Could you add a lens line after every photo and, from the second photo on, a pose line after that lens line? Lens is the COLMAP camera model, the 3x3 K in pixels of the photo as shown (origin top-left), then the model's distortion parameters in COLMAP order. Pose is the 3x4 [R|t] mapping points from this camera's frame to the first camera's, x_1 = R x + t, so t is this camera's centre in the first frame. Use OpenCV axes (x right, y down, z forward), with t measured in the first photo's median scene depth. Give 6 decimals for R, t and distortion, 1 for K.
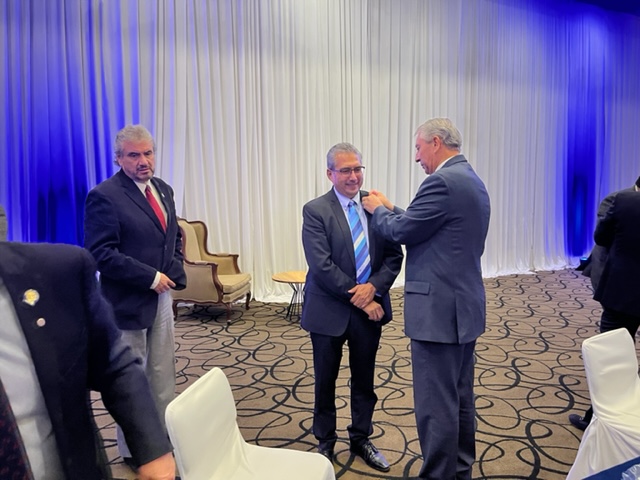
lens RADIAL K [[479.7, 0, 316.7], [0, 479.7, 240.1], [0, 0, 1]] dist [0.041594, -0.073802]
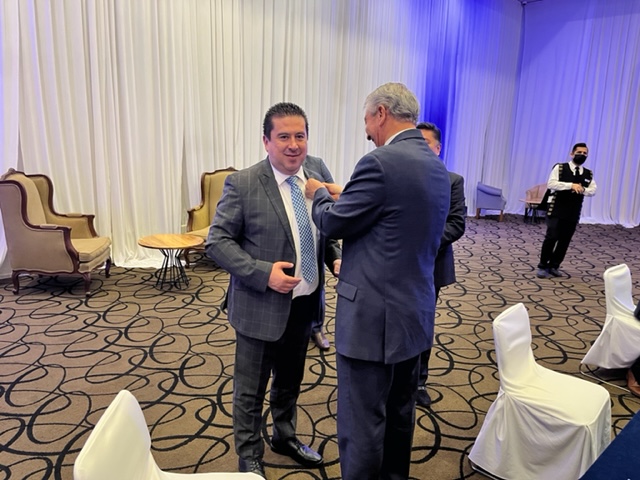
lens RADIAL K [[479.7, 0, 309.9], [0, 479.7, 248.7], [0, 0, 1]] dist [0.041594, -0.073802]
pose [[0.957094, -0.017622, 0.289240, -0.057057], [-0.017828, 0.992678, 0.119471, -0.025988], [-0.289227, -0.119502, 0.949772, 0.078182]]
